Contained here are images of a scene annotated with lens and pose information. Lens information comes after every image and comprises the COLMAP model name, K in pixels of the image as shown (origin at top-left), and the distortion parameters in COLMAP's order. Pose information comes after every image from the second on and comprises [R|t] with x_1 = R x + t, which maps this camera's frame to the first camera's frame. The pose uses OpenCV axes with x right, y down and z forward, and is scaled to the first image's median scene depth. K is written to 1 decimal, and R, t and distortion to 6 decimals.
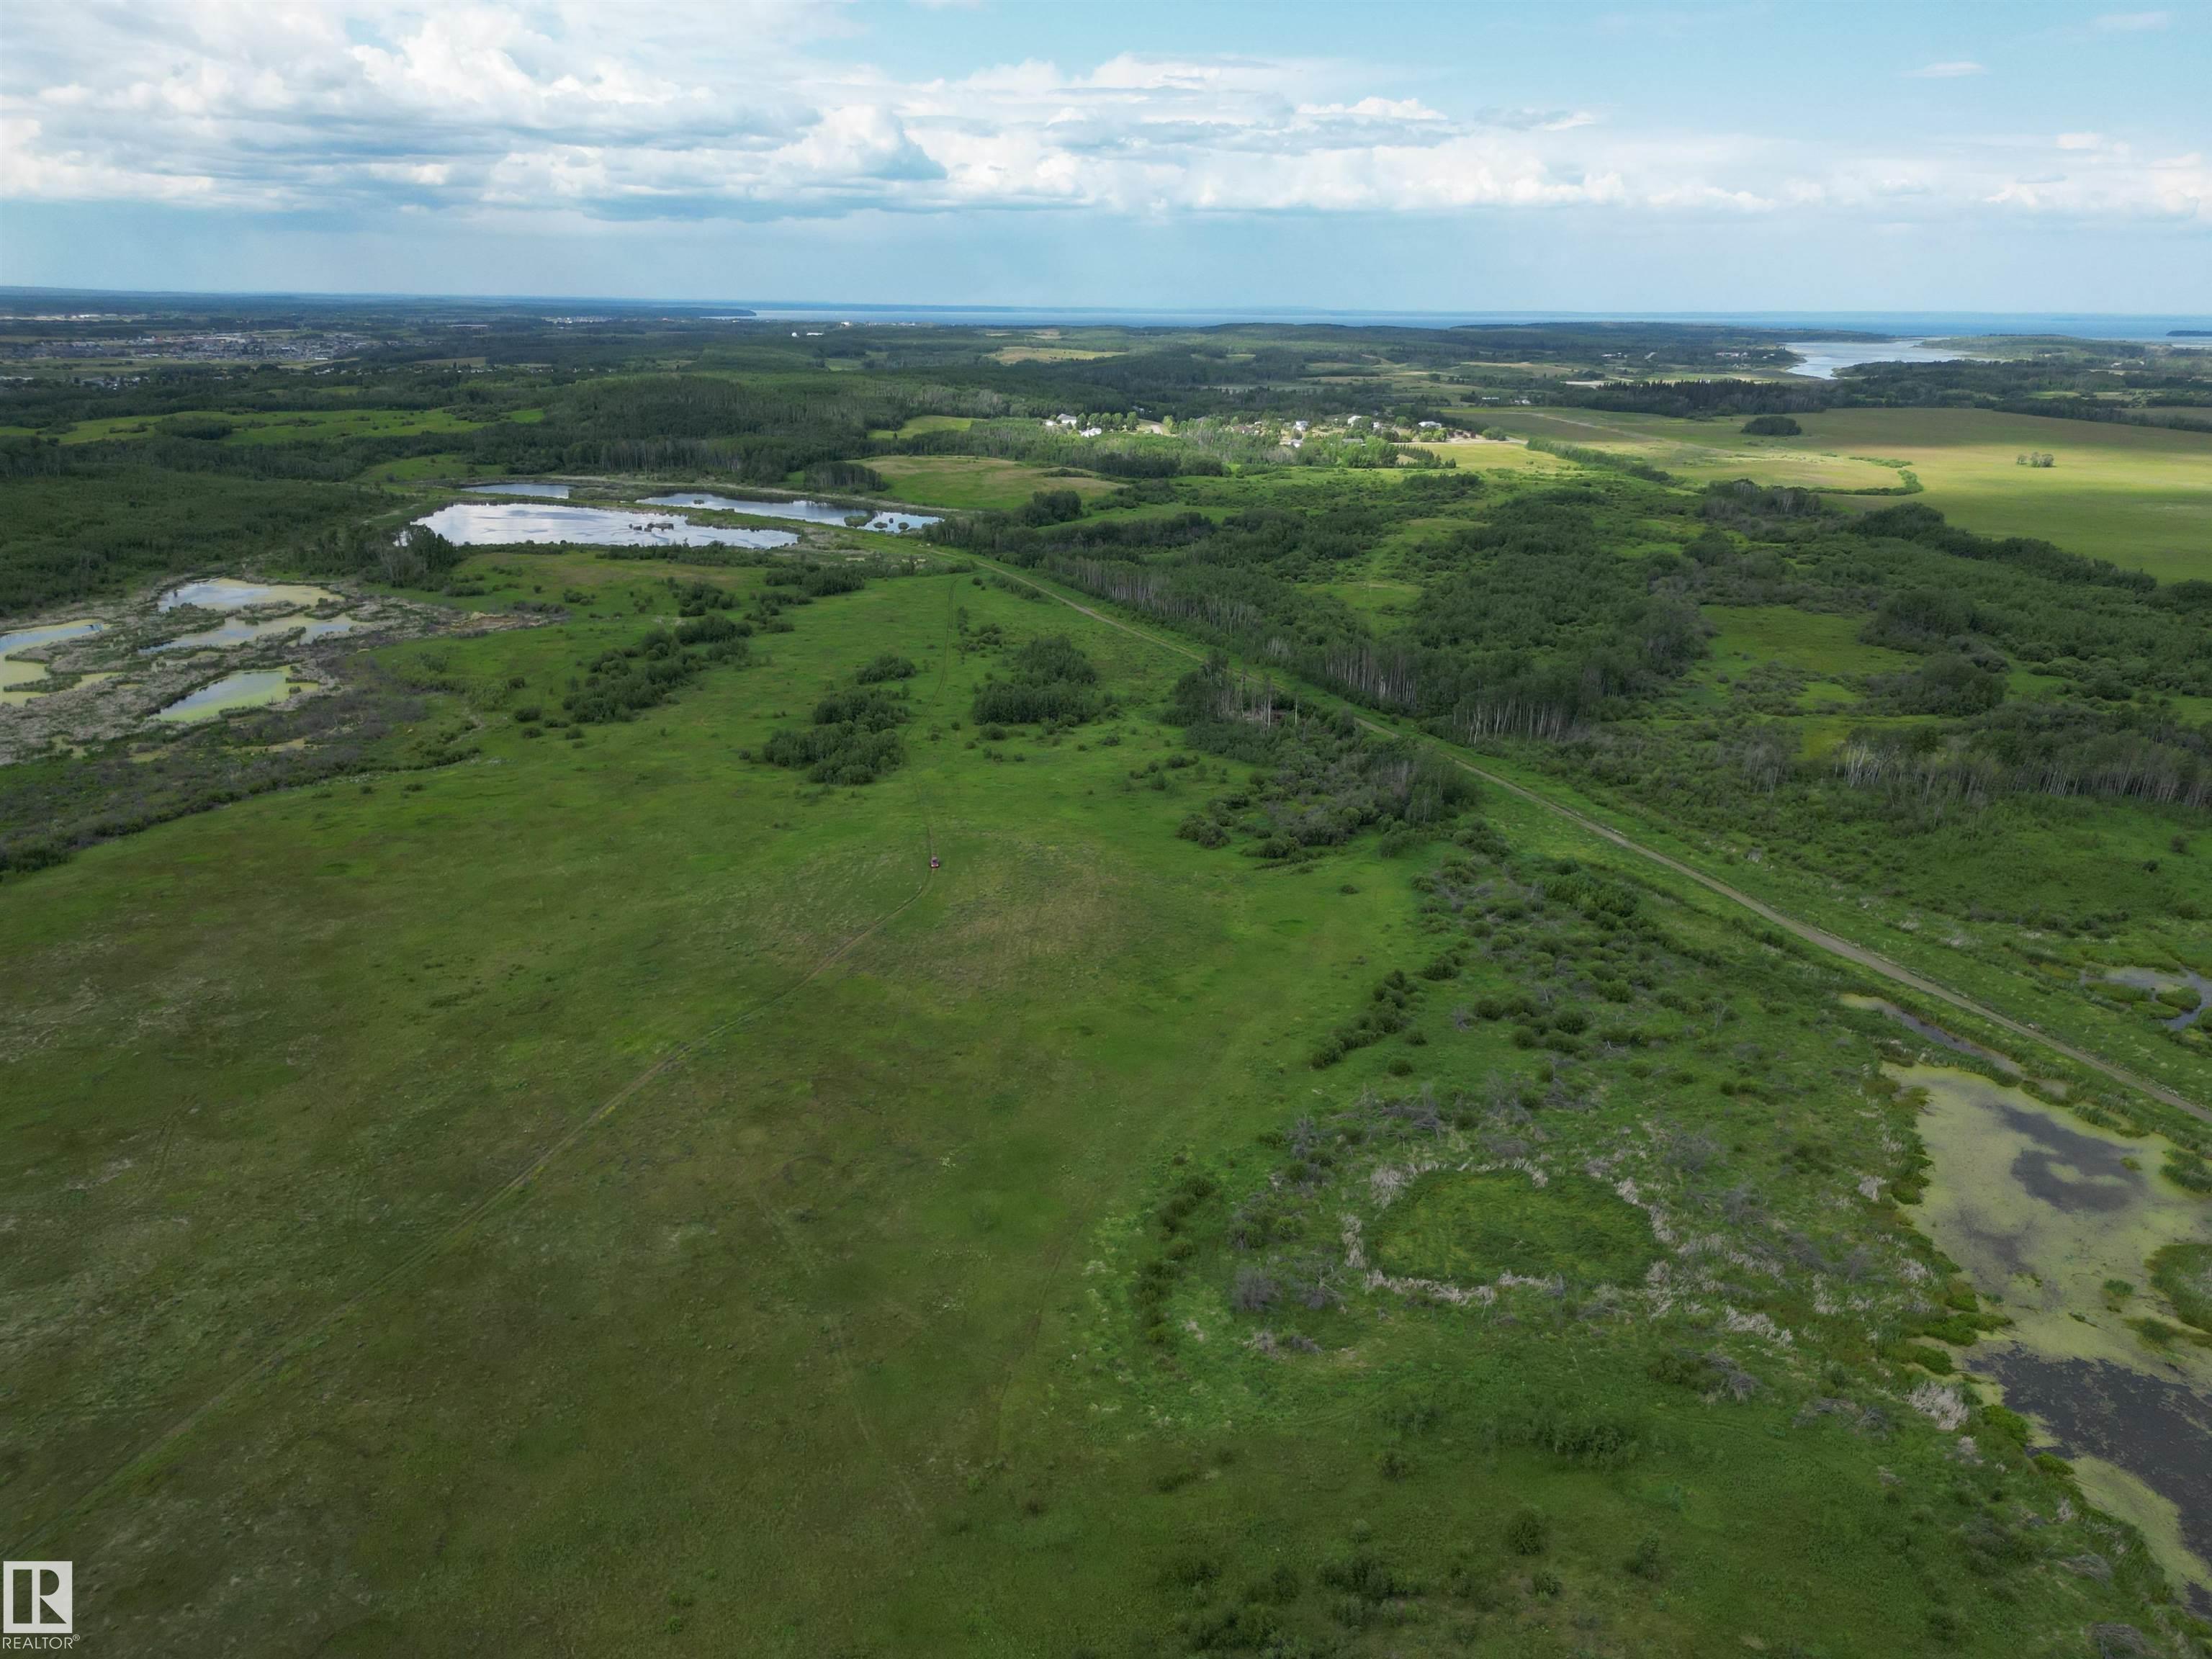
lens RADIAL K [[1542.6, 0, 1106.0], [0, 1542.6, 829.5], [0, 0, 1]] dist [0.073333, -0.075343]
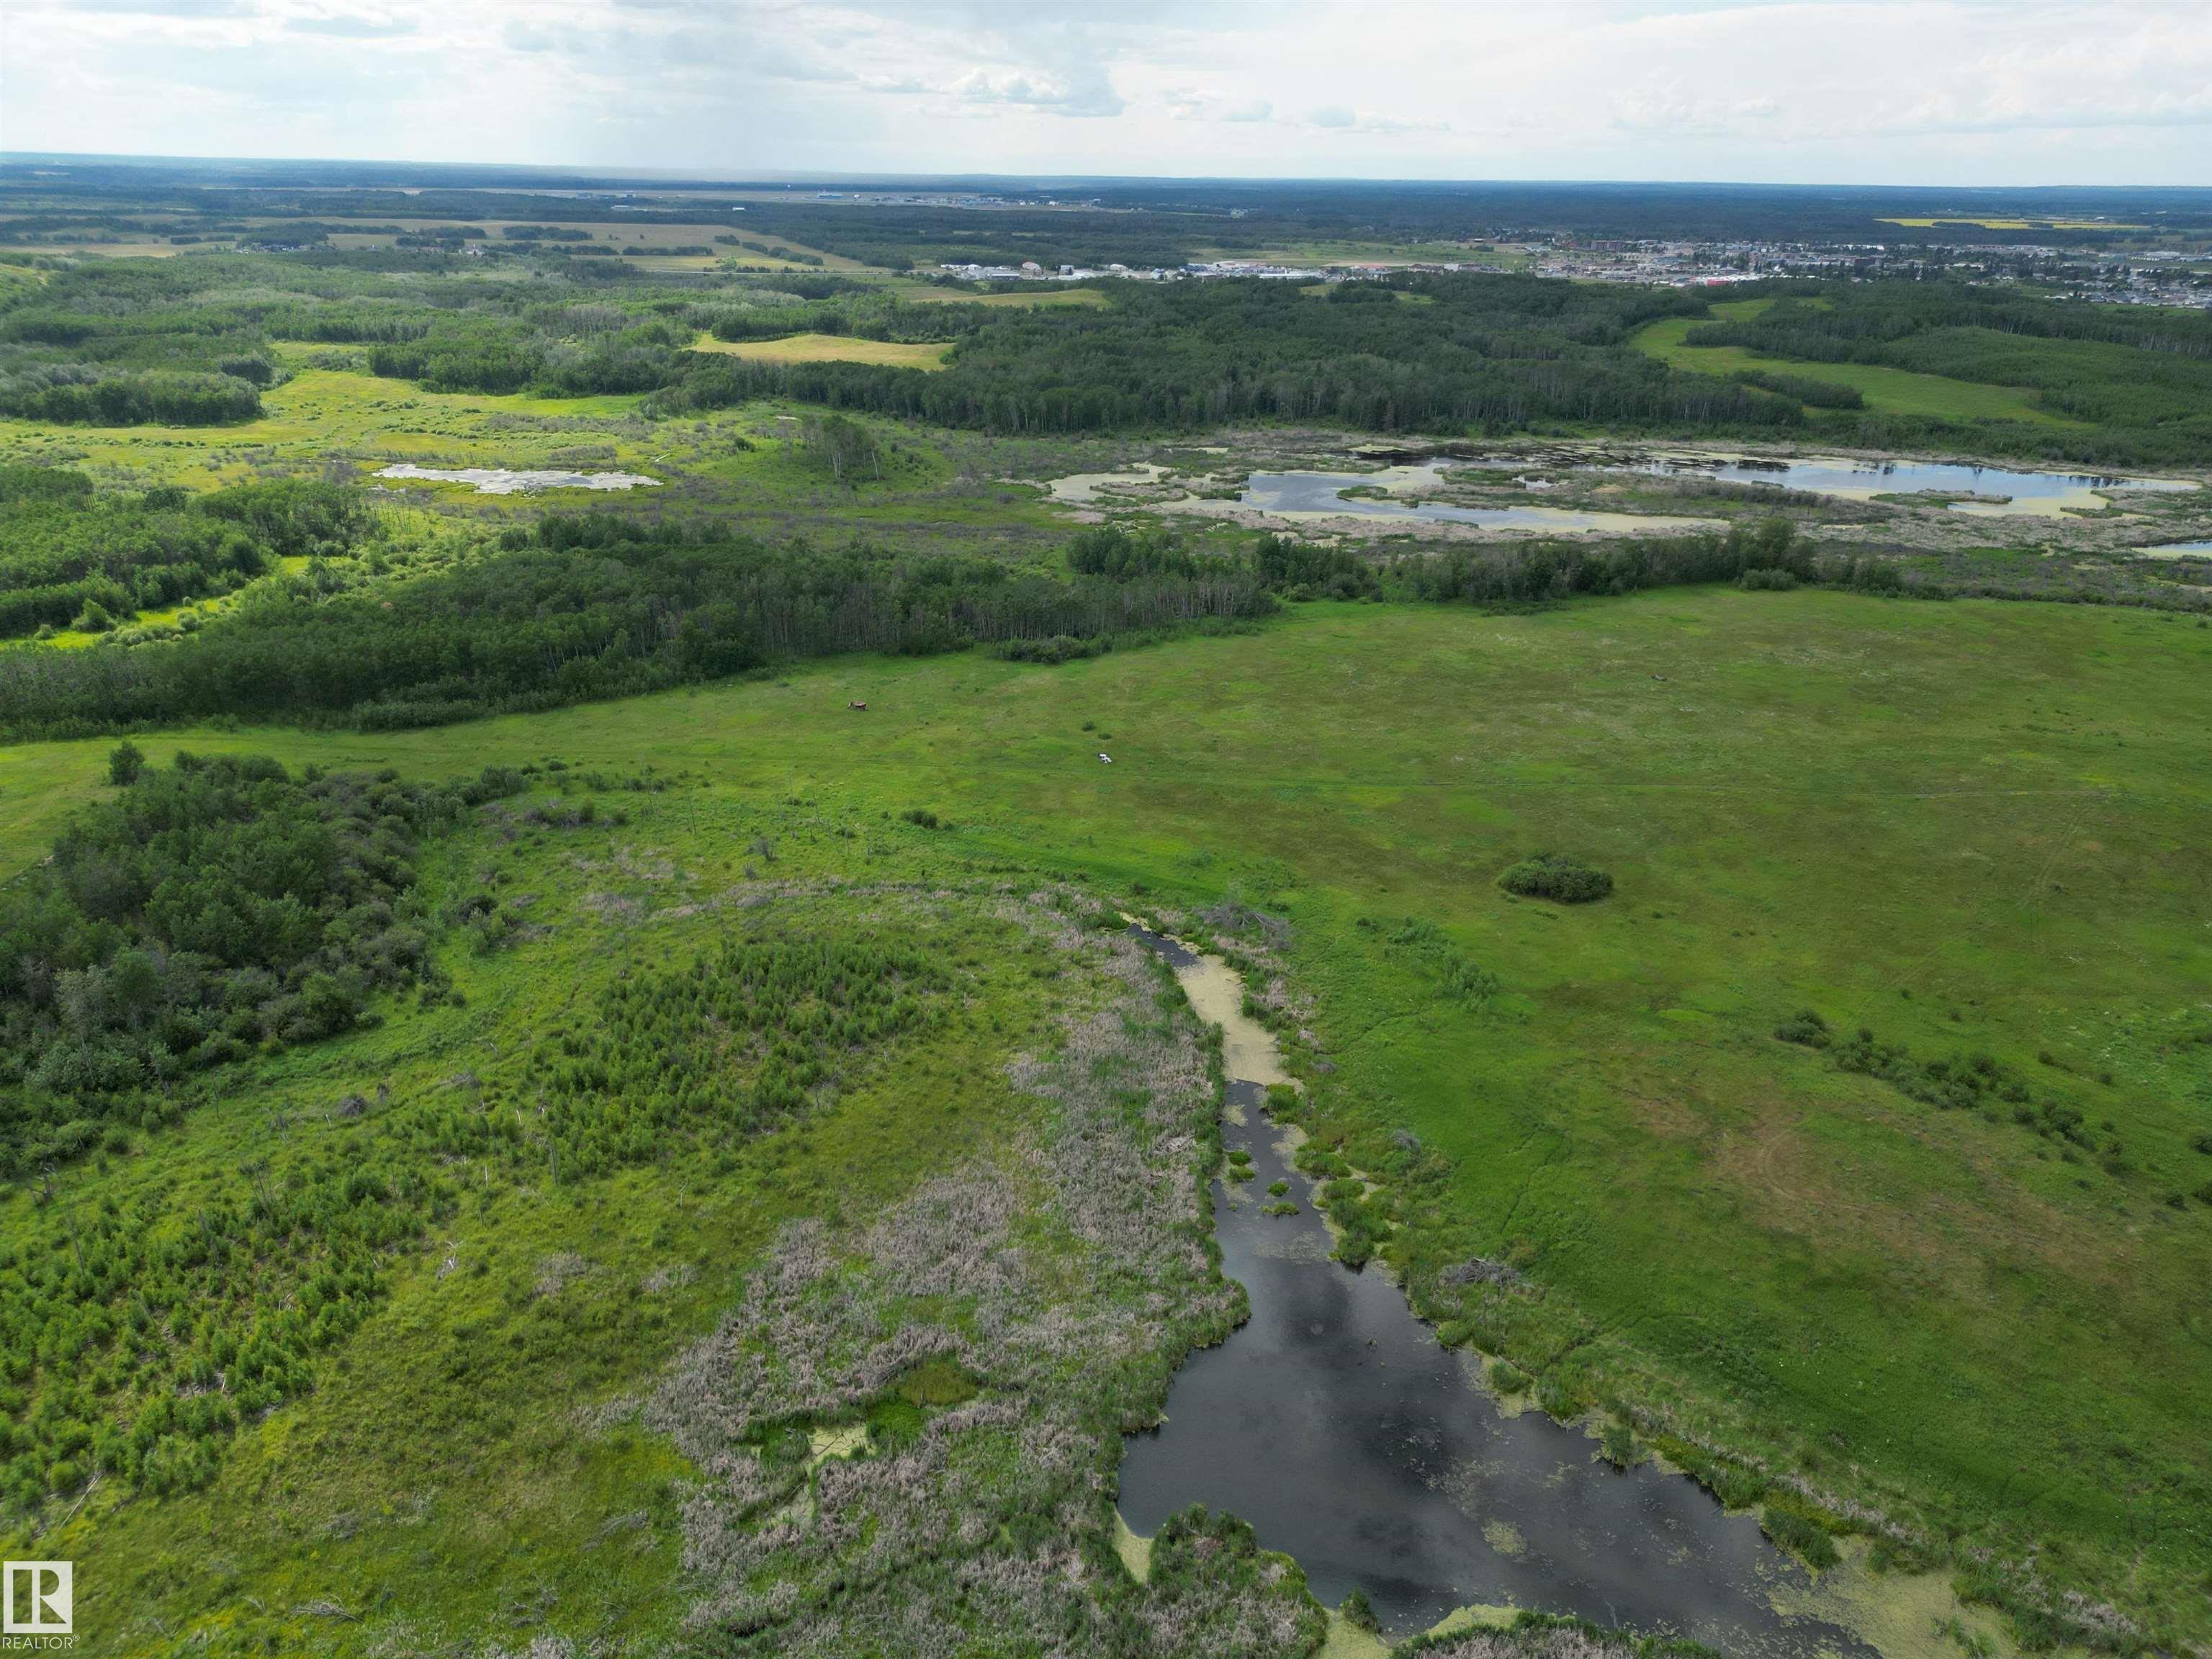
lens RADIAL K [[1542.6, 0, 1106.0], [0, 1542.6, 829.5], [0, 0, 1]] dist [0.073333, -0.075343]
pose [[0.255537, 0.369721, -0.893313, 0.373255], [-0.323293, 0.903476, 0.281447, 0.042237], [0.911144, 0.216882, 0.350399, -0.109528]]
